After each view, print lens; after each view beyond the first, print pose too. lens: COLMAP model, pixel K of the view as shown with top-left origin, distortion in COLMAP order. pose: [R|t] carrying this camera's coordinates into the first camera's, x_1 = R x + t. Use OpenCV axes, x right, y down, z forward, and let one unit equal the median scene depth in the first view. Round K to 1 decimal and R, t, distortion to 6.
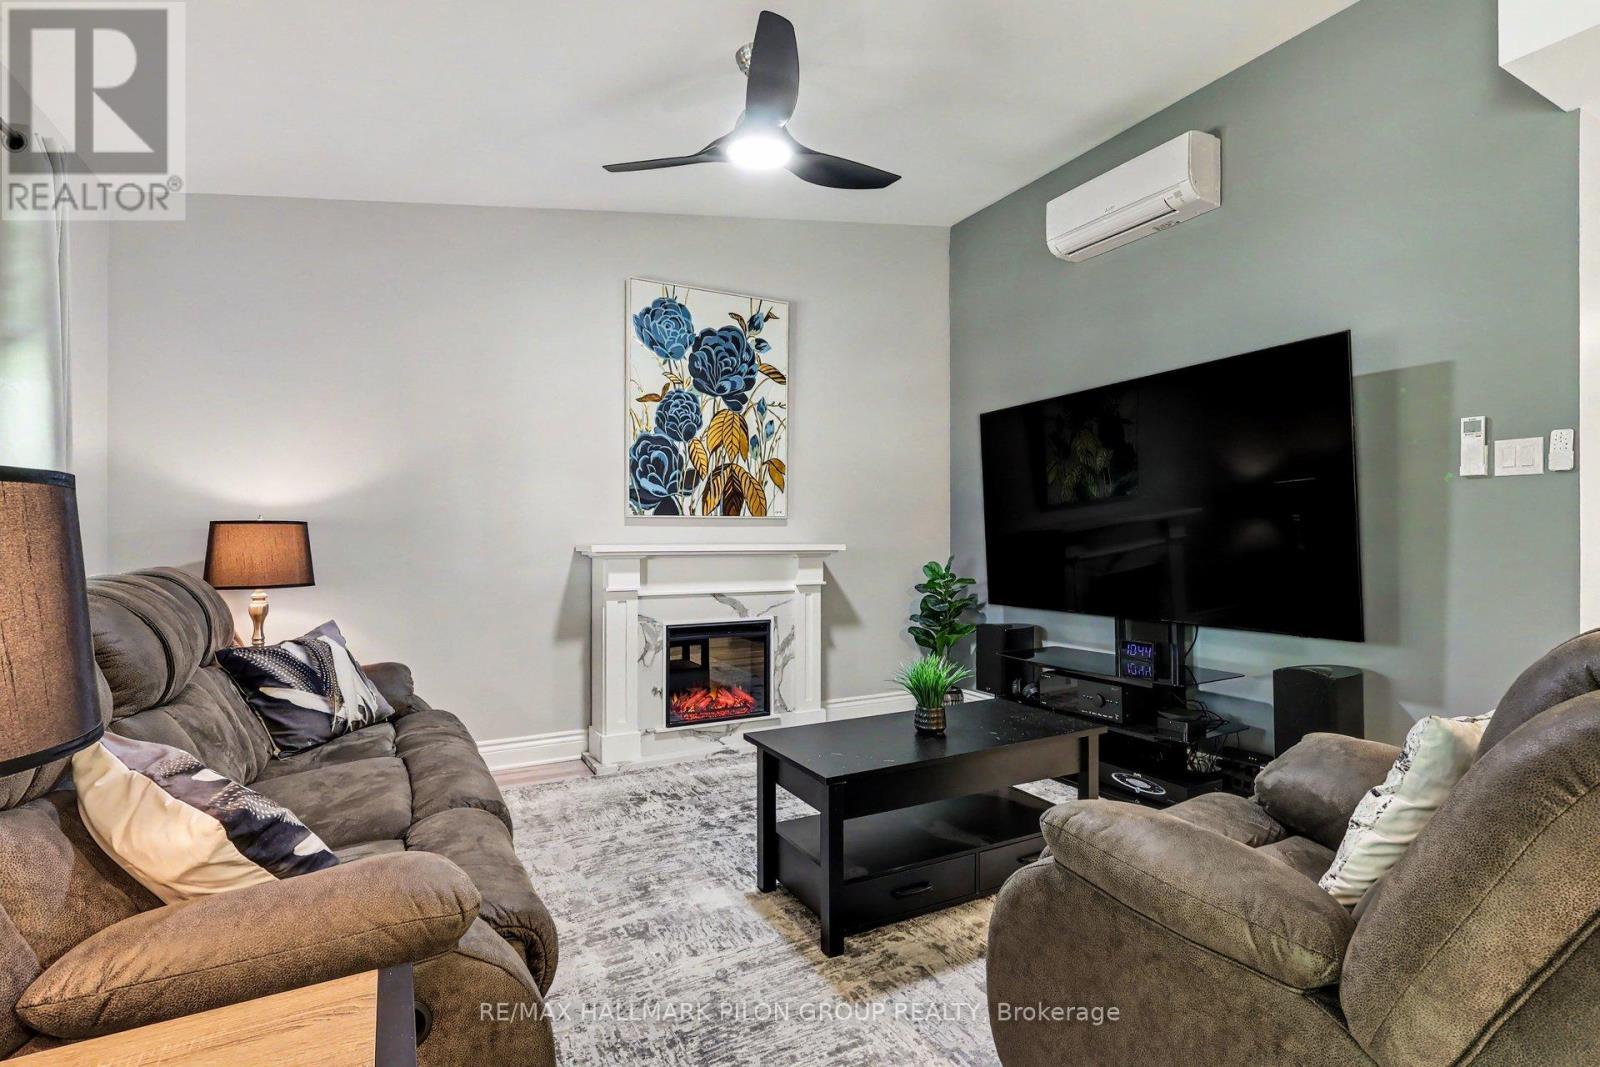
lens RADIAL K [[771.0, 0, 827.3], [0, 771.0, 530.2], [0, 0, 1]] dist [0.000712, -0.000064]
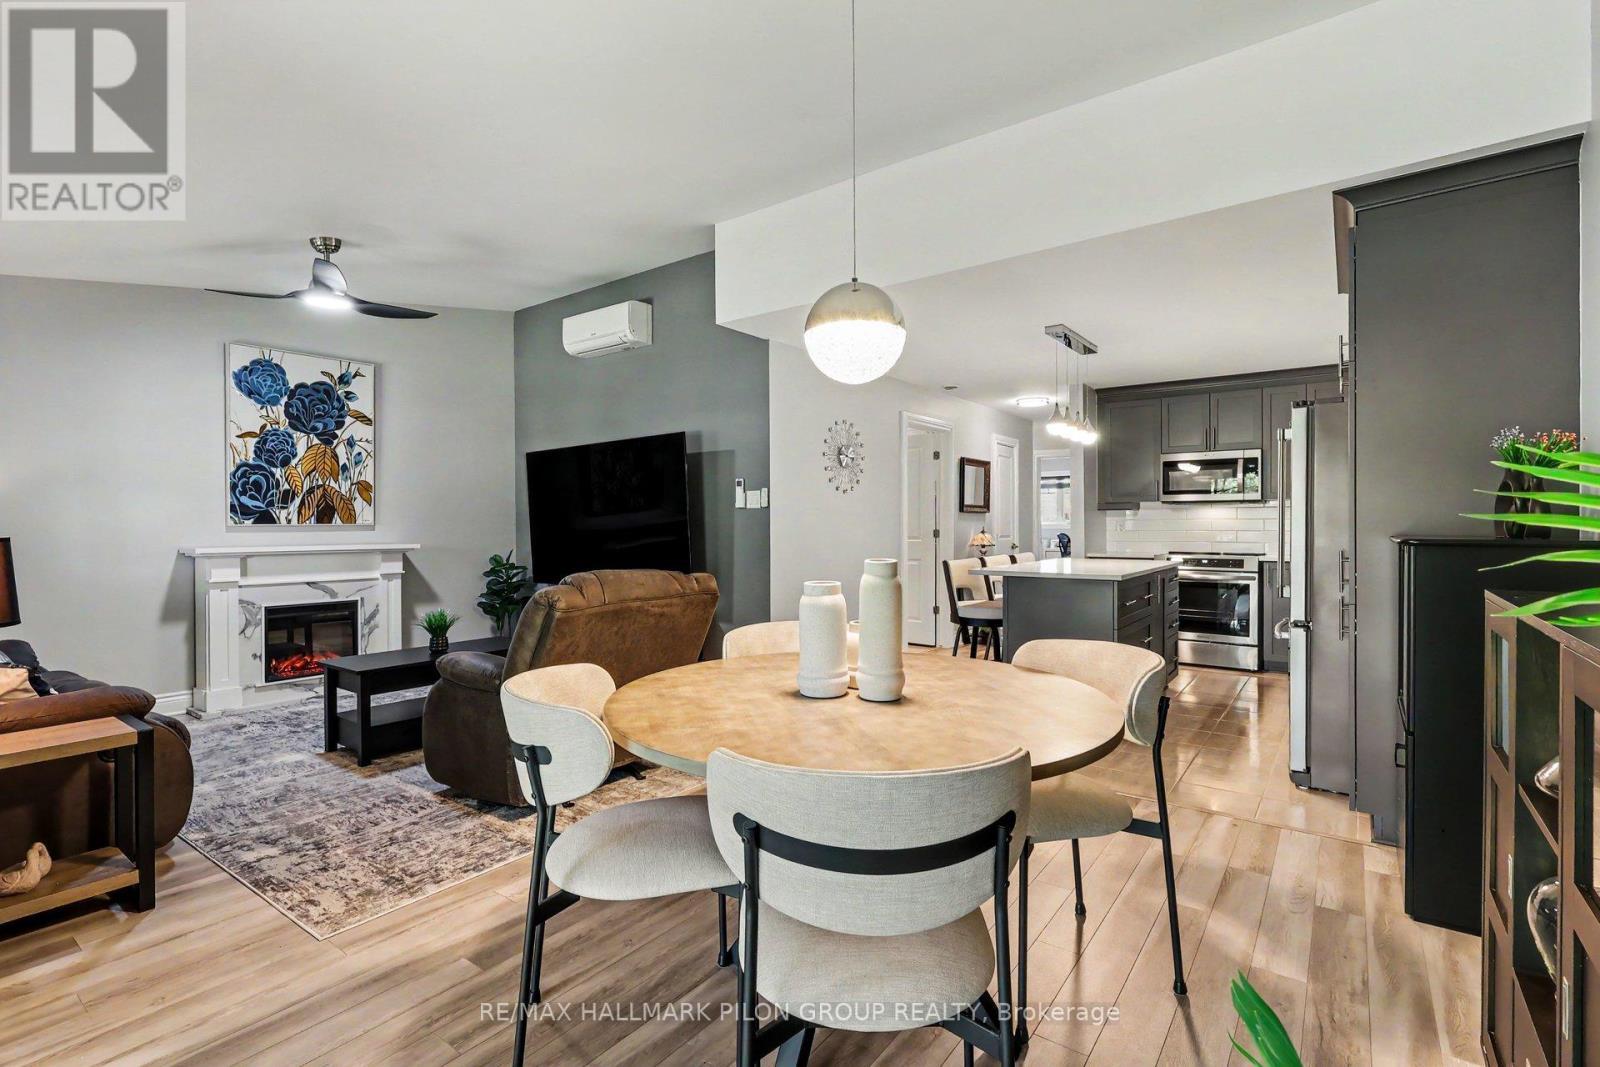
lens RADIAL K [[744.7, 0, 806.4], [0, 744.7, 525.7], [0, 0, 1]] dist [0.002923, 0.000143]
pose [[0.918849, -0.006014, 0.394564, 0.138041], [0.003522, 0.999969, 0.007038, -0.022265], [-0.394594, -0.005077, 0.918842, -0.532202]]
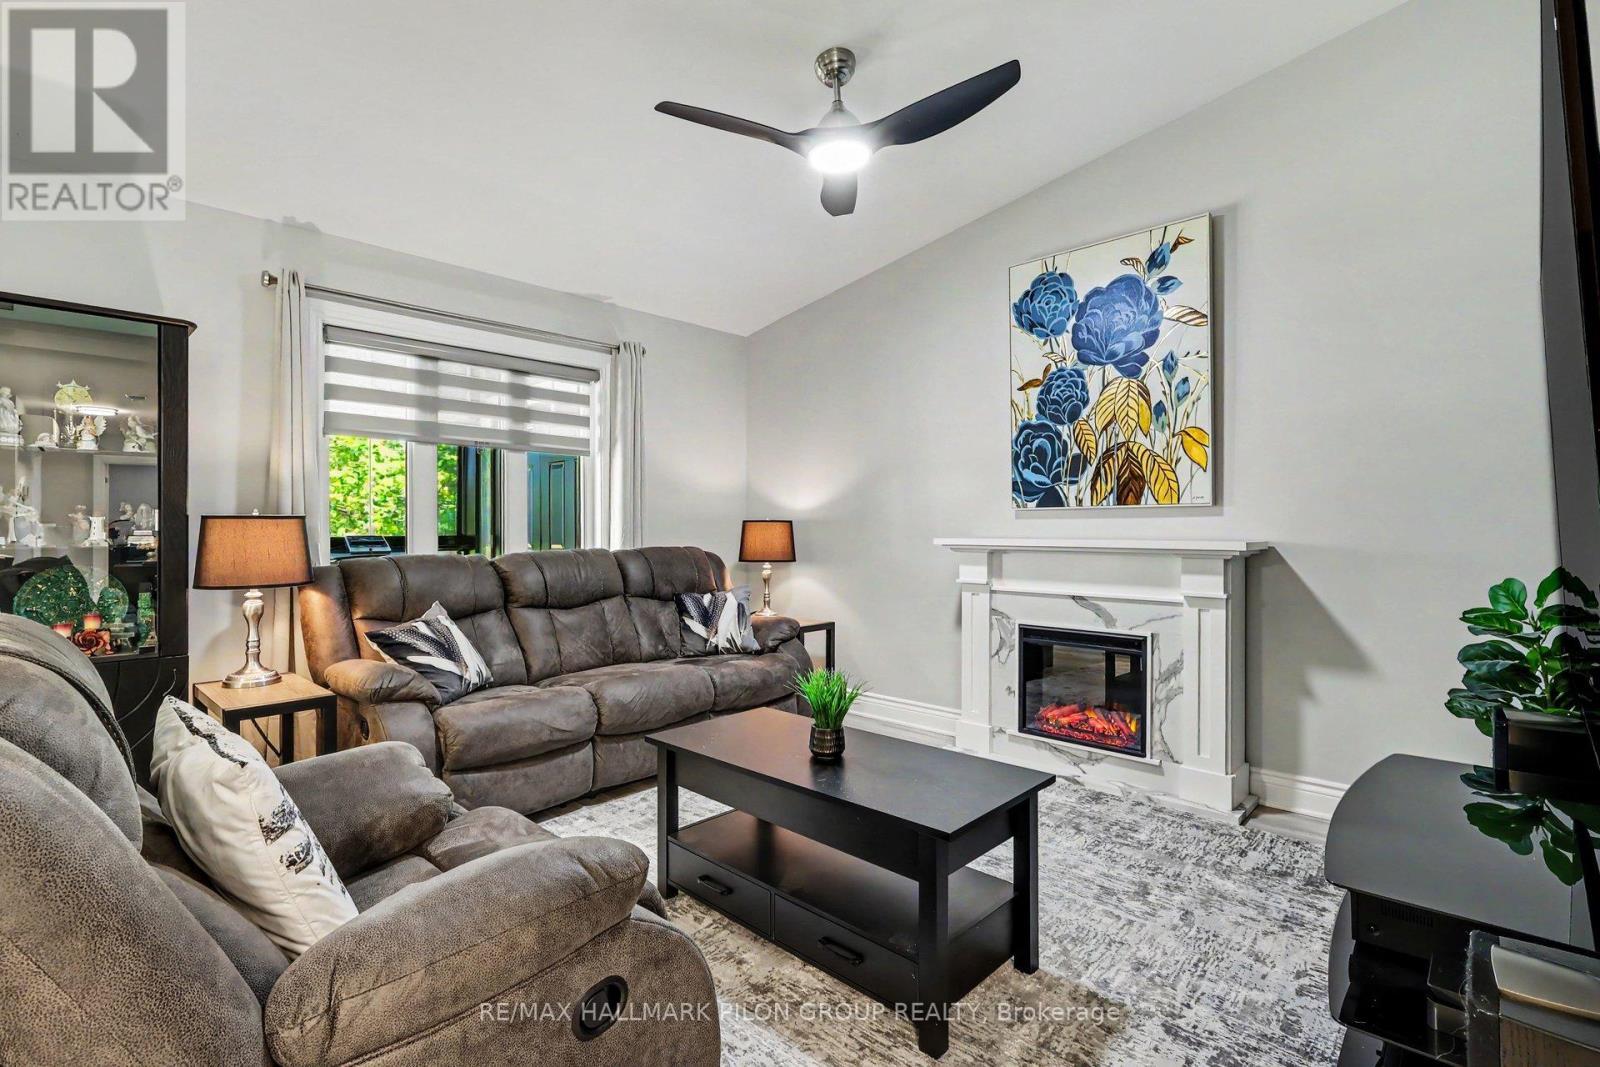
lens RADIAL K [[742.2, 0, 753.0], [0, 742.2, 525.7], [0, 0, 1]] dist [-0.017081, 0.000048]
pose [[0.256315, -0.005439, -0.966578, 0.554078], [0.008410, 0.999959, -0.003396, 0.002832], [0.966557, -0.007259, 0.256350, 0.426421]]
